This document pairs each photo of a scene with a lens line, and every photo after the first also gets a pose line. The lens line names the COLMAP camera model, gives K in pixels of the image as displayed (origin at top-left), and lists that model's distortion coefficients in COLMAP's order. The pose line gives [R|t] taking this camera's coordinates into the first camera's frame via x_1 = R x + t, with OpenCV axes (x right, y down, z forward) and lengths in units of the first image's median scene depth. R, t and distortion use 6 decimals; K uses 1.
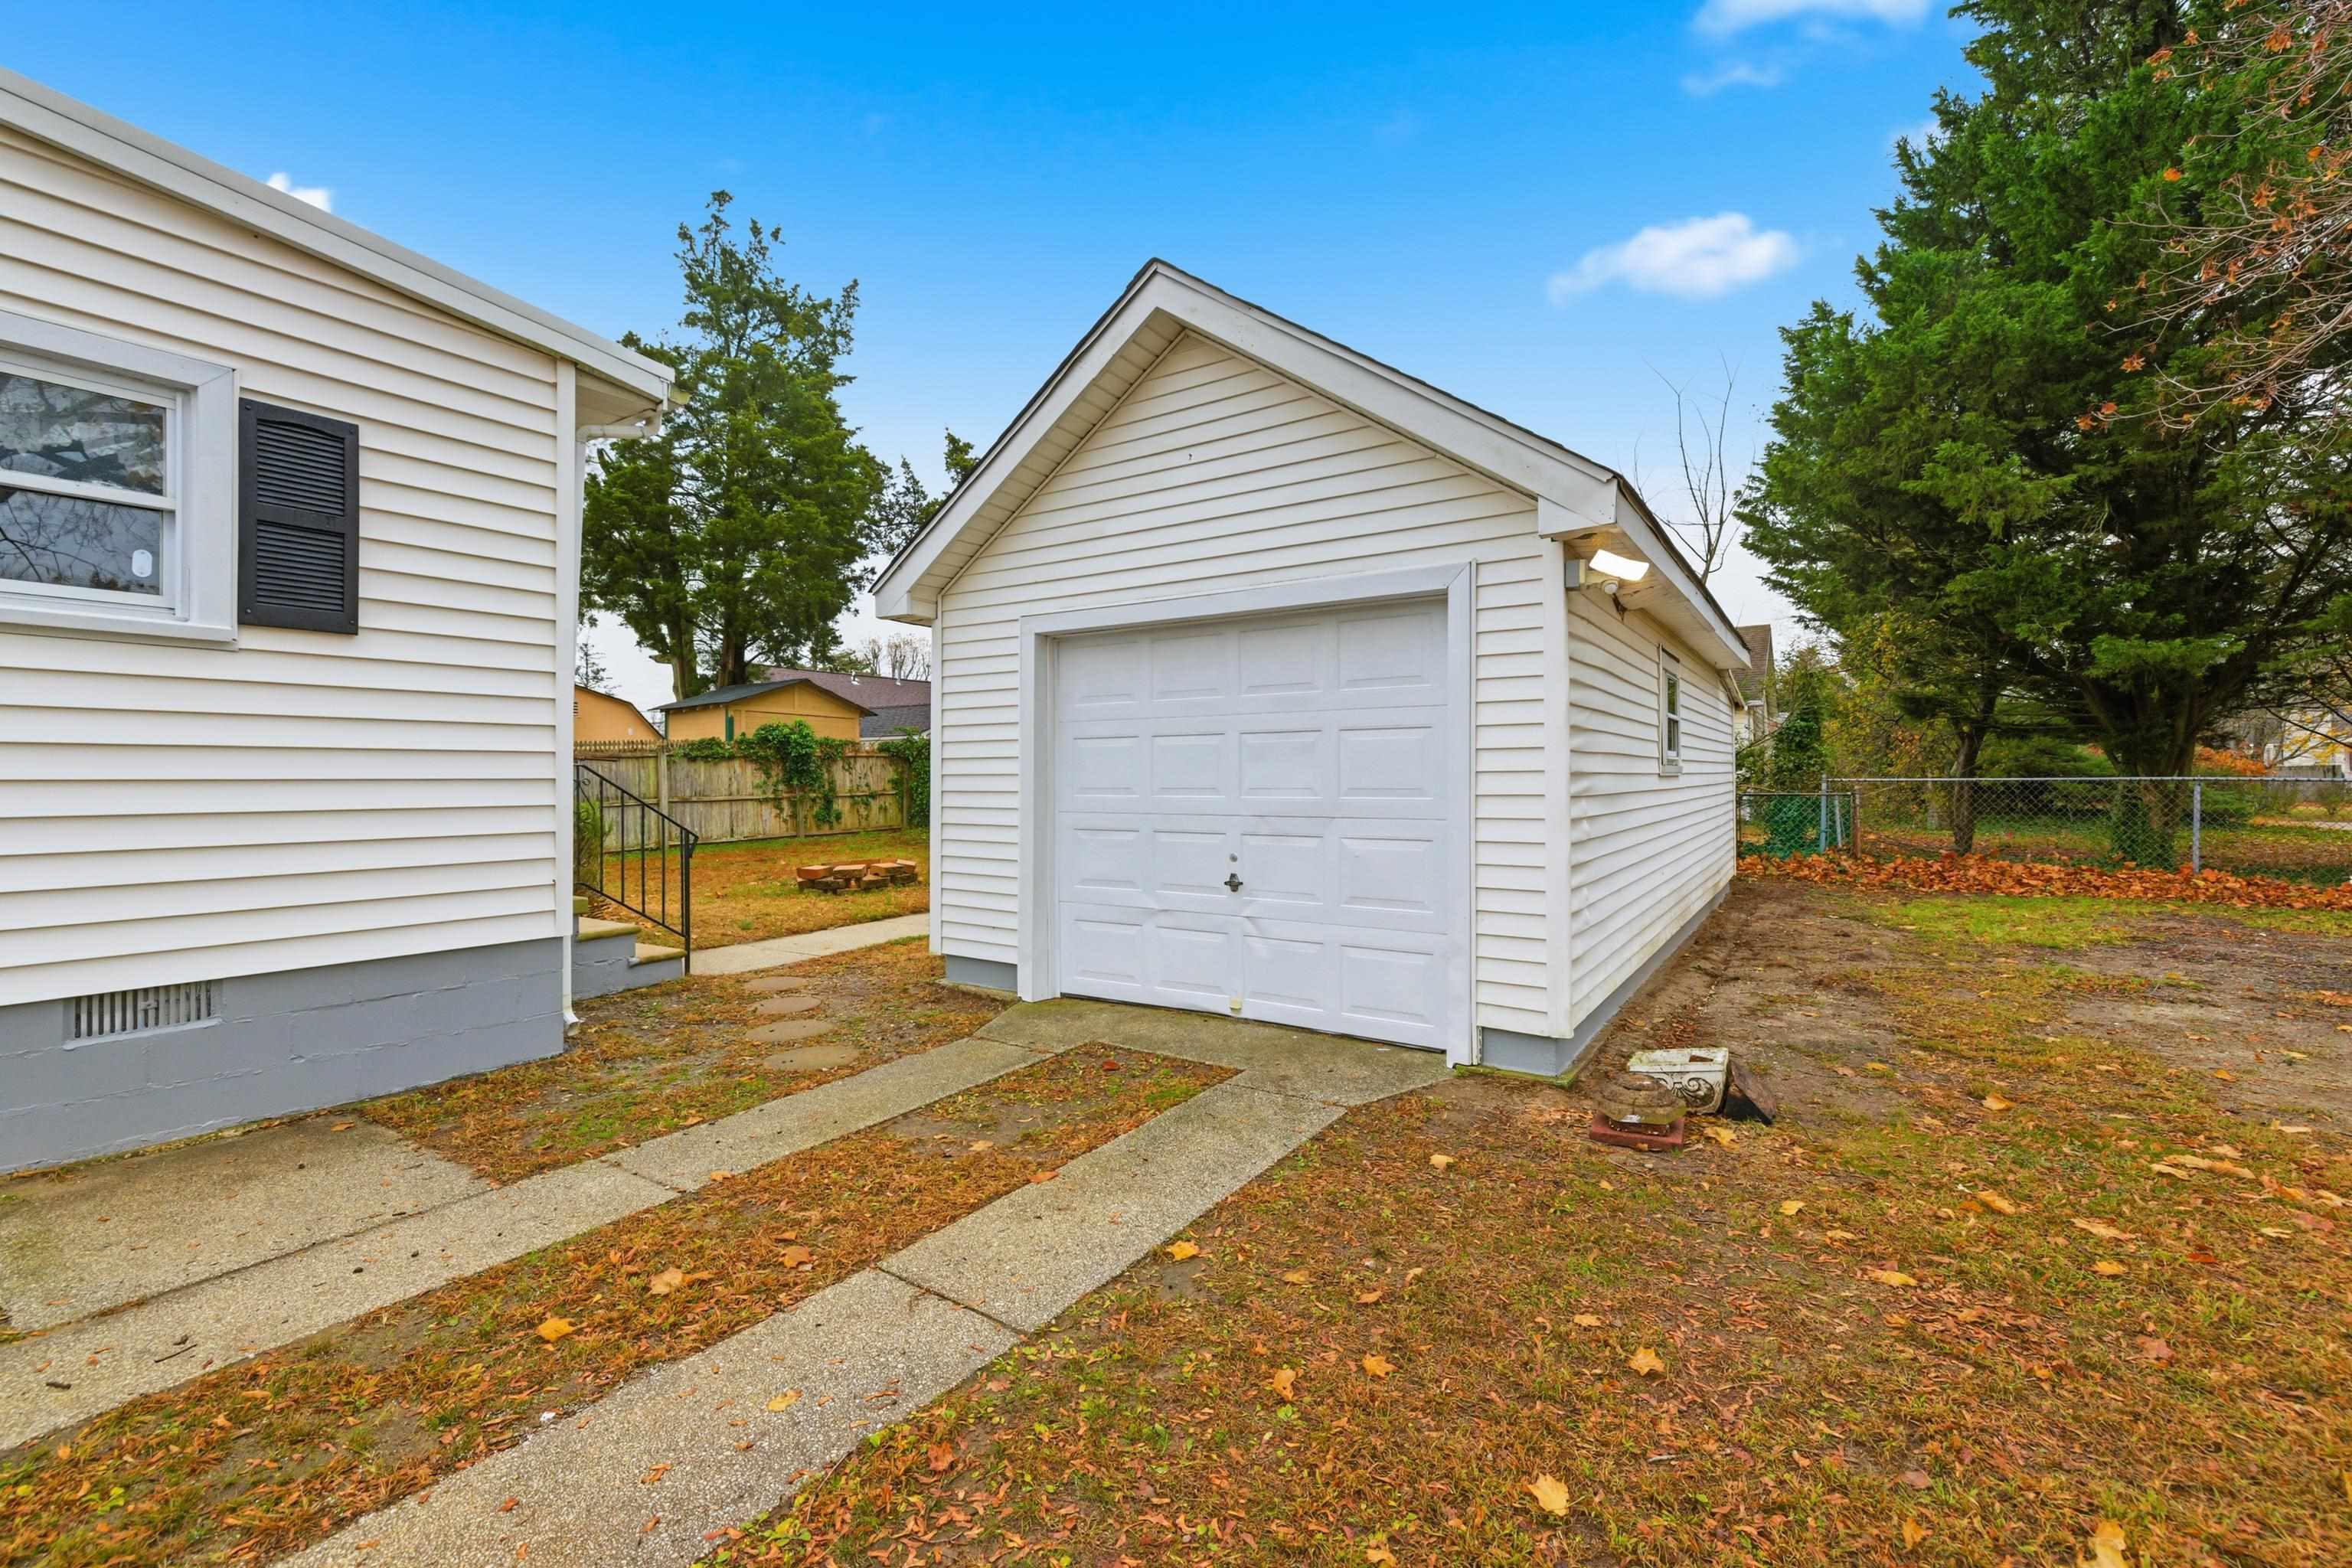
lens RADIAL K [[992.5, 0, 1178.8], [0, 992.5, 770.7], [0, 0, 1]] dist [0.005782, -0.000317]
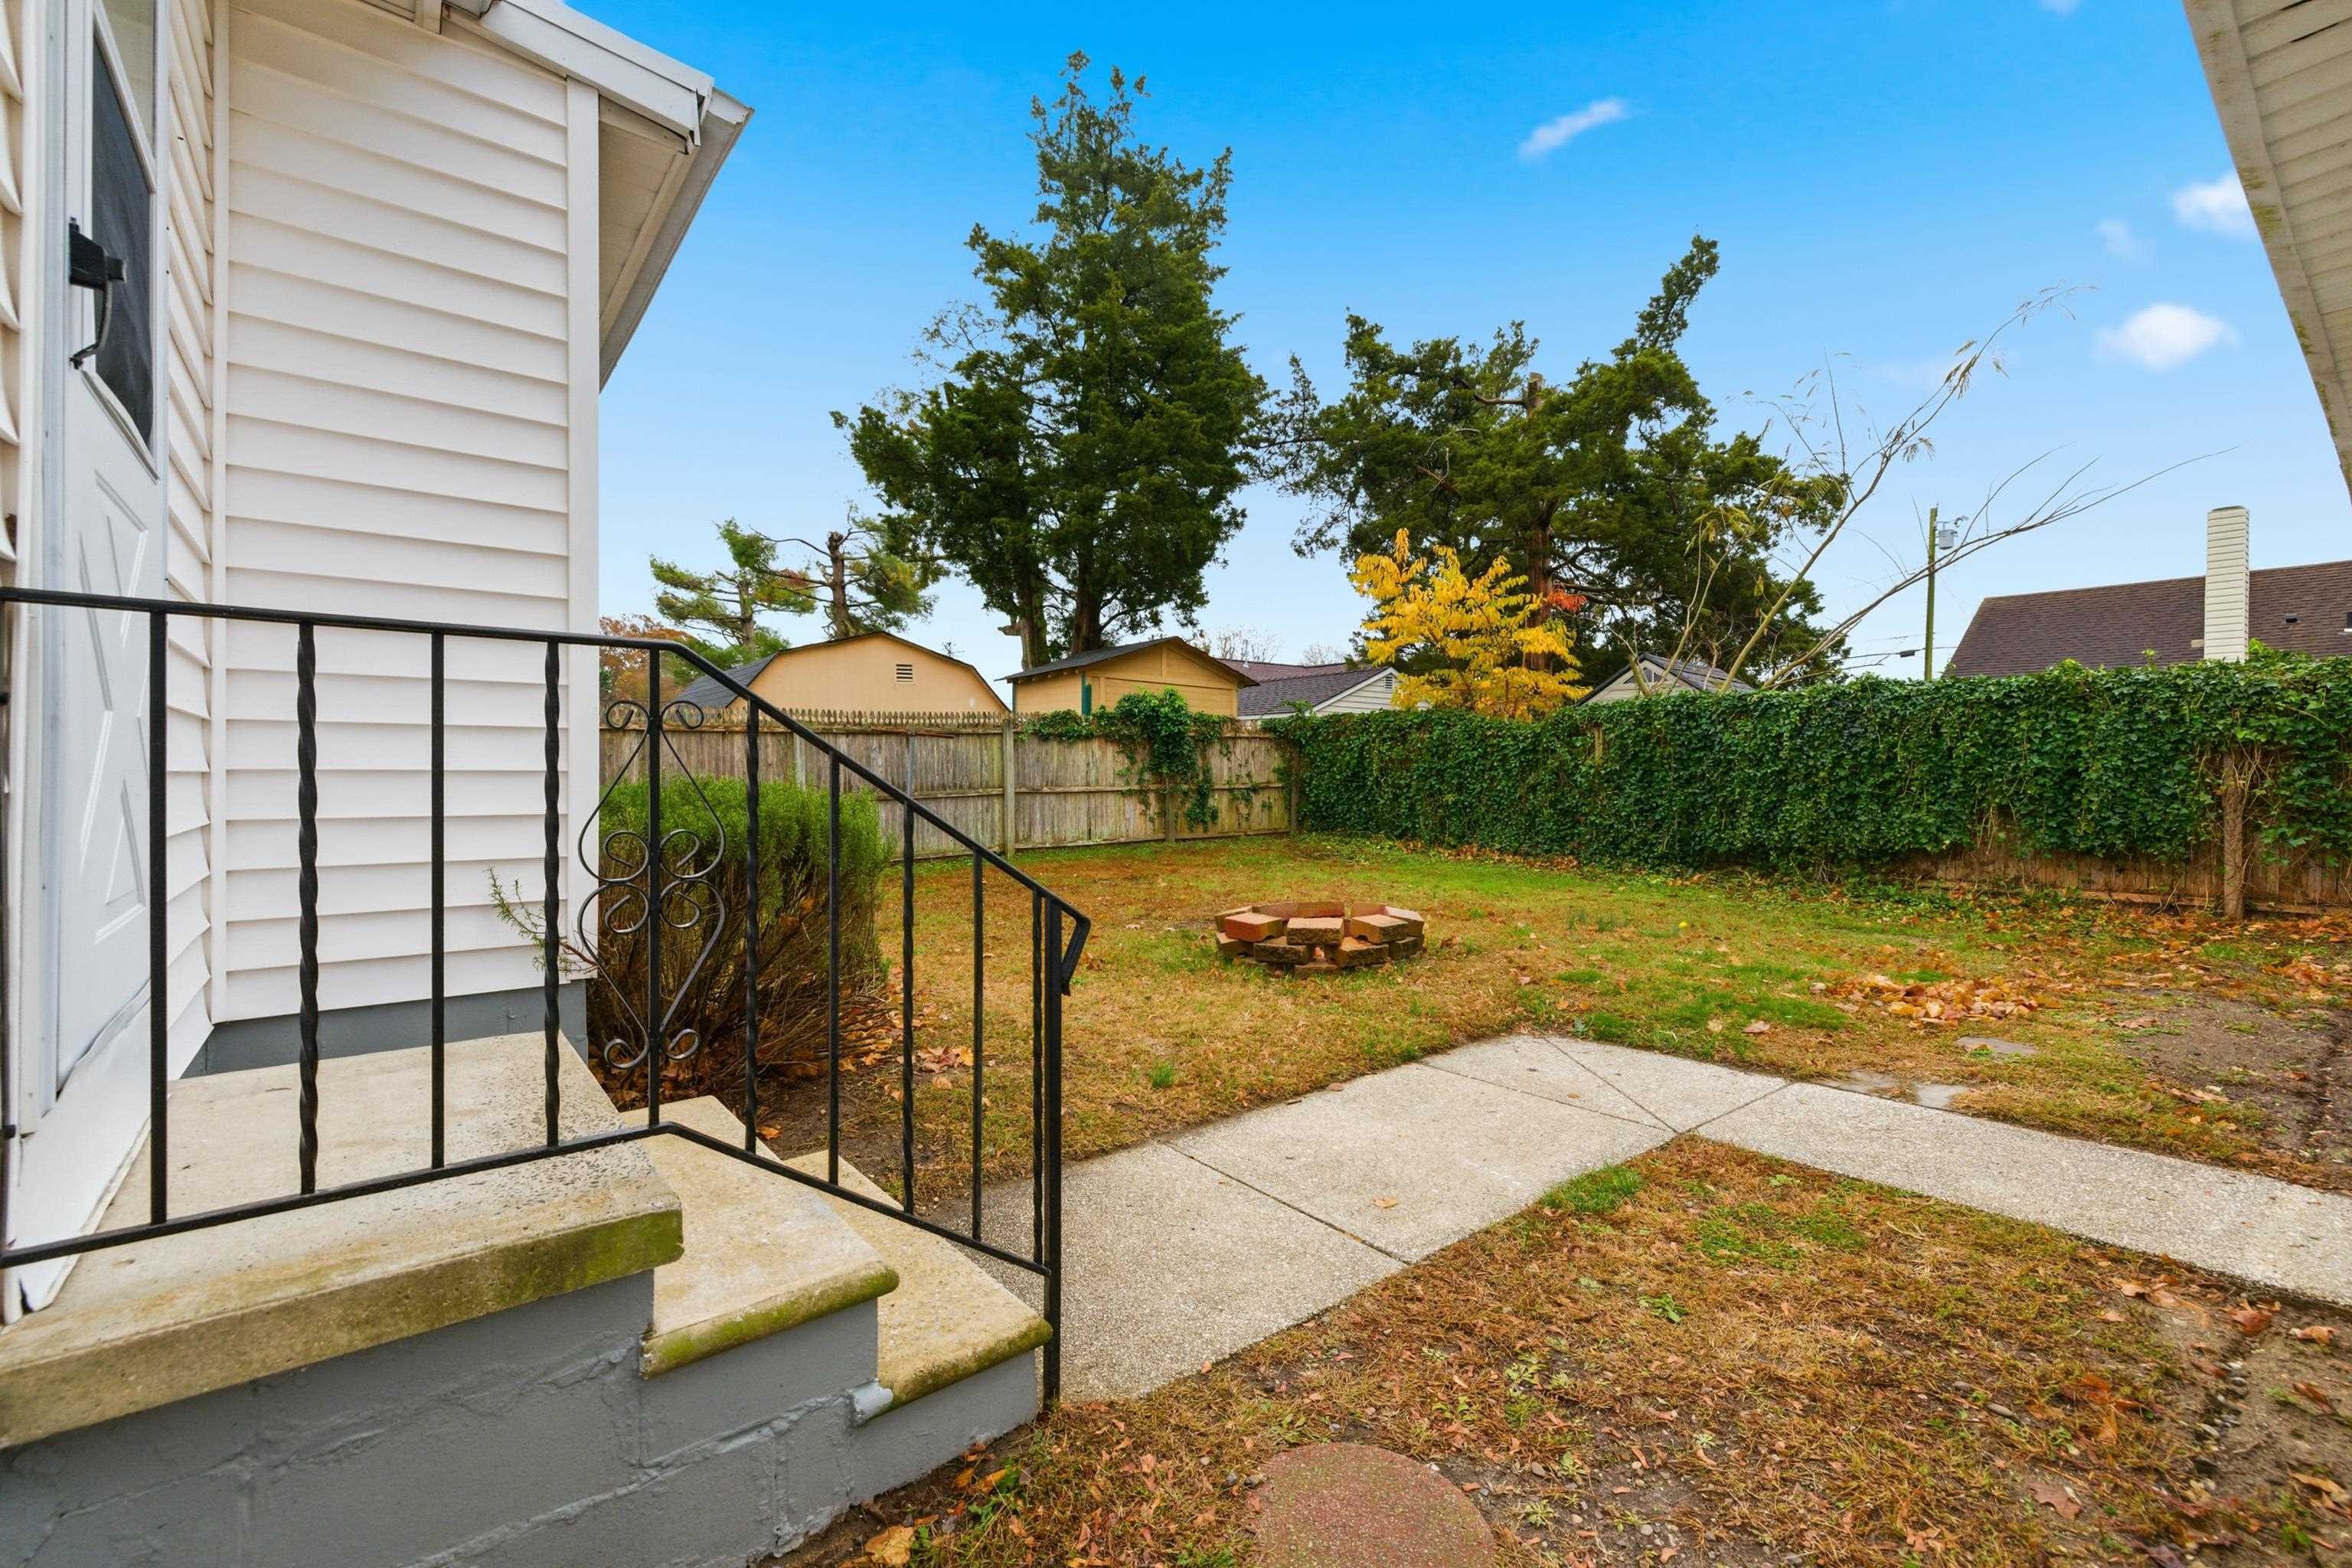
lens RADIAL K [[992.5, 0, 1180.4], [0, 992.5, 798.5], [0, 0, 1]] dist [0.005782, -0.000317]
pose [[0.951268, 0.020192, -0.307703, -0.132586], [-0.010134, 0.999362, 0.034248, 0.006931], [0.308198, -0.029461, 0.950866, 0.263316]]
